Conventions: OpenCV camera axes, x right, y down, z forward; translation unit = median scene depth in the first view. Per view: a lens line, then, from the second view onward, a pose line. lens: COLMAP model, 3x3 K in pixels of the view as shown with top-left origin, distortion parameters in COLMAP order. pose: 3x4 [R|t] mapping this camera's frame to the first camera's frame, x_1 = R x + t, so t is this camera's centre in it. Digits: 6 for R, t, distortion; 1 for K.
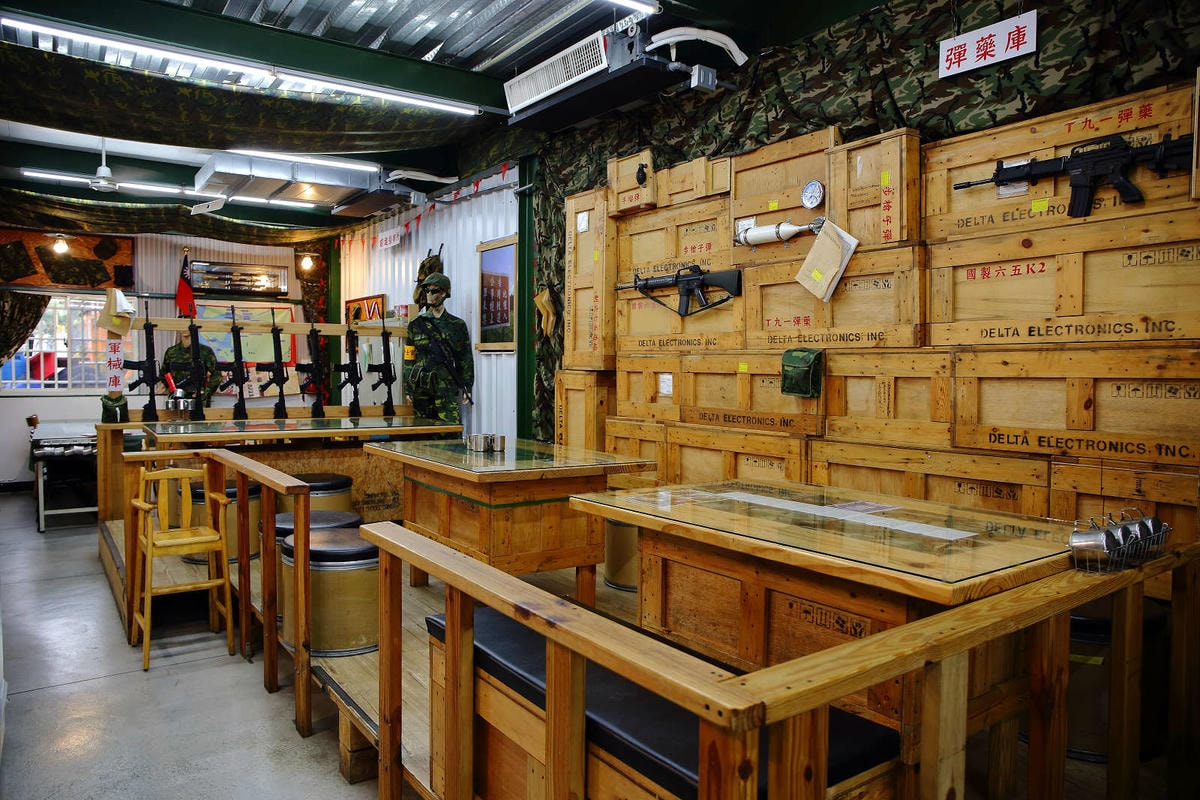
lens RADIAL K [[811.7, 0, 600.0], [0, 811.7, 400.0], [0, 0, 1]] dist [-0.099688, 0.081379]
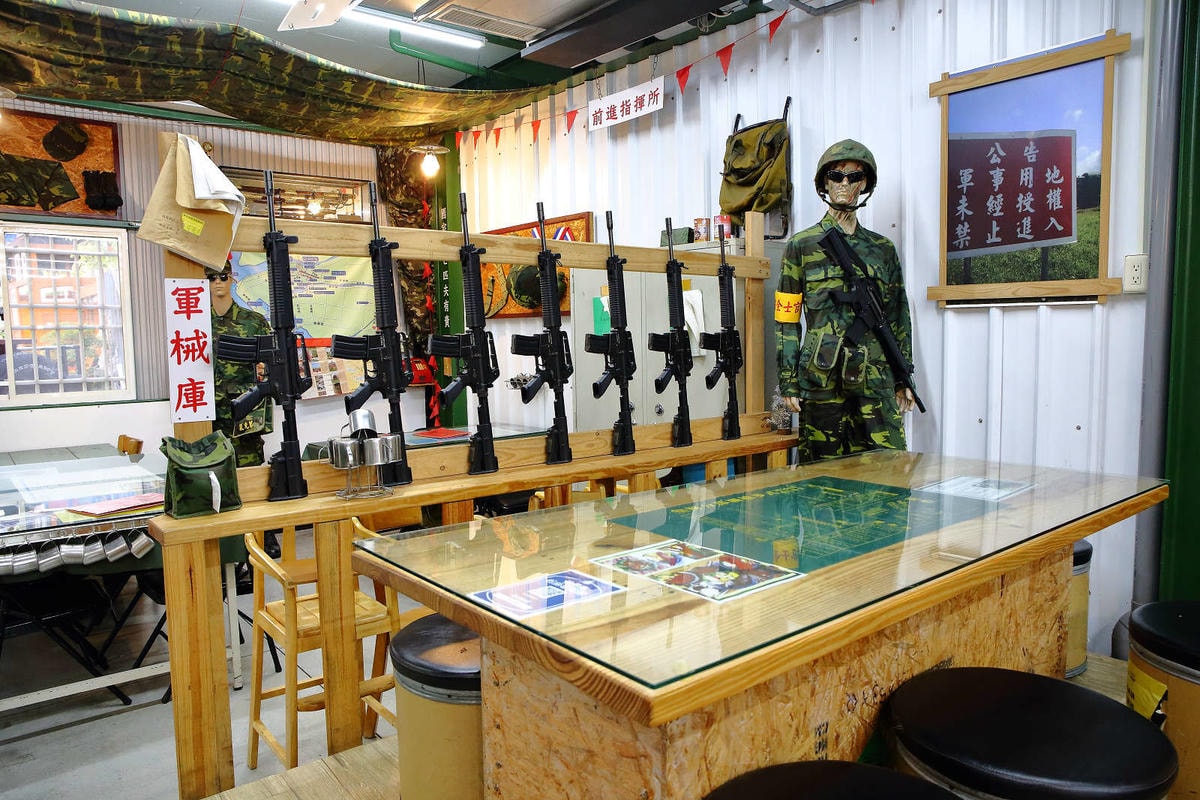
lens RADIAL K [[811.7, 0, 600.0], [0, 811.7, 400.0], [0, 0, 1]] dist [-0.099688, 0.081379]
pose [[0.996335, -0.031929, 0.079349, -0.519067], [0.028998, 0.998864, 0.037819, -0.033732], [-0.080467, -0.035379, 0.996129, 0.708441]]
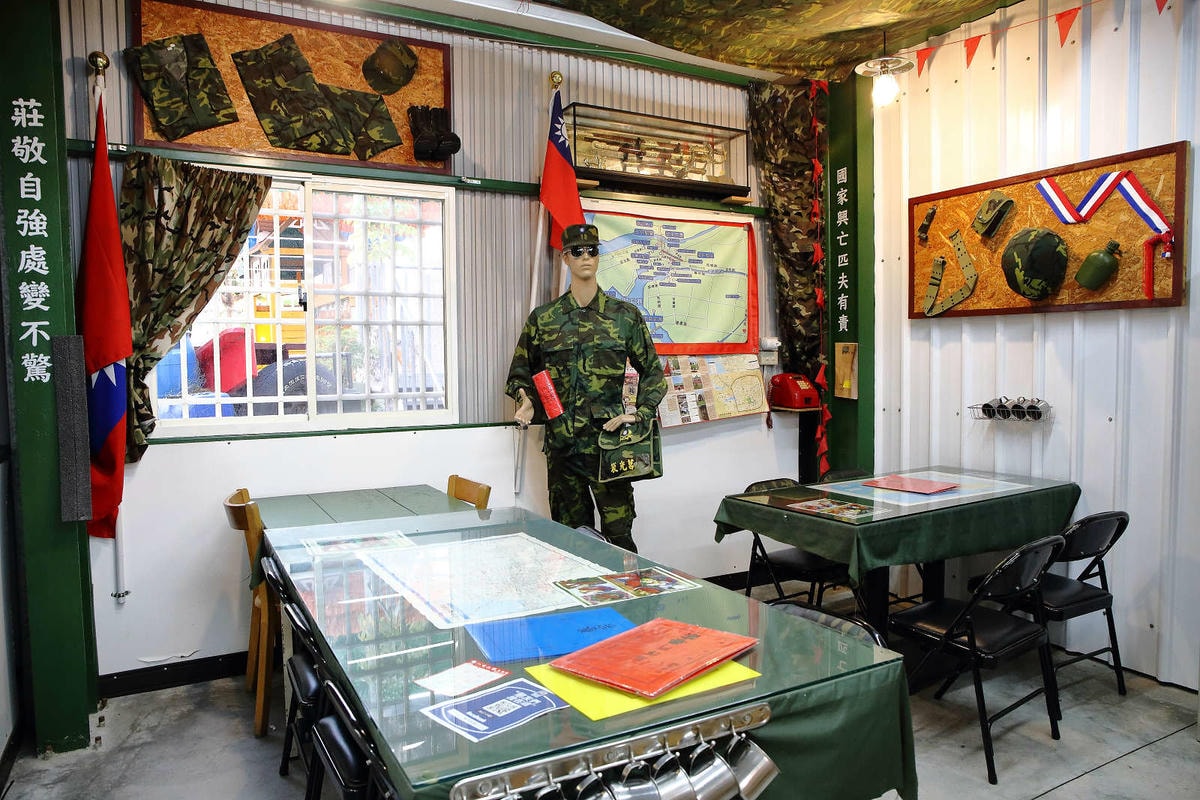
lens RADIAL K [[811.7, 0, 600.0], [0, 811.7, 400.0], [0, 0, 1]] dist [-0.099688, 0.081379]
pose [[0.994408, -0.013463, -0.104743, -0.823433], [0.014185, 0.999880, 0.006153, -0.037706], [0.104648, -0.007605, 0.994480, 1.039637]]
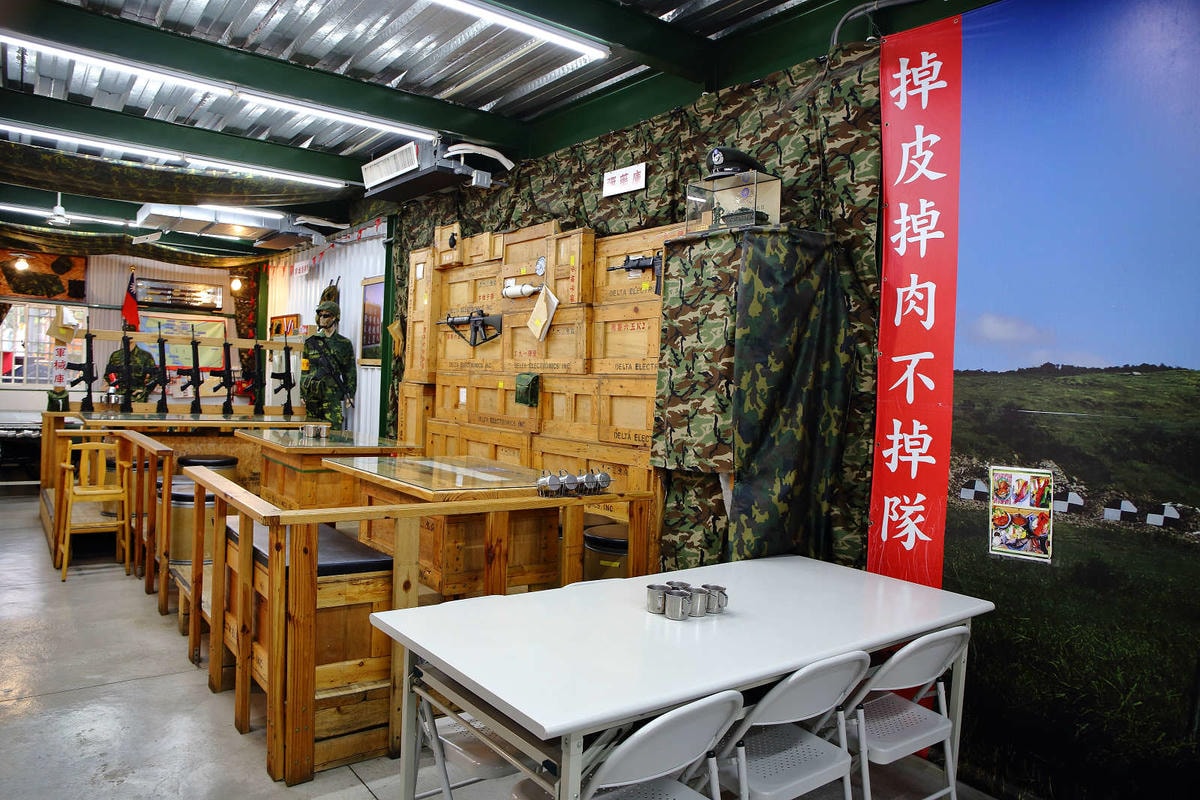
lens RADIAL K [[811.7, 0, 600.0], [0, 811.7, 400.0], [0, 0, 1]] dist [-0.099688, 0.081379]
pose [[0.998836, 0.034146, 0.034060, 0.234885], [-0.033482, 0.999242, -0.019877, 0.007142], [-0.034713, 0.018713, 0.999222, -0.325958]]
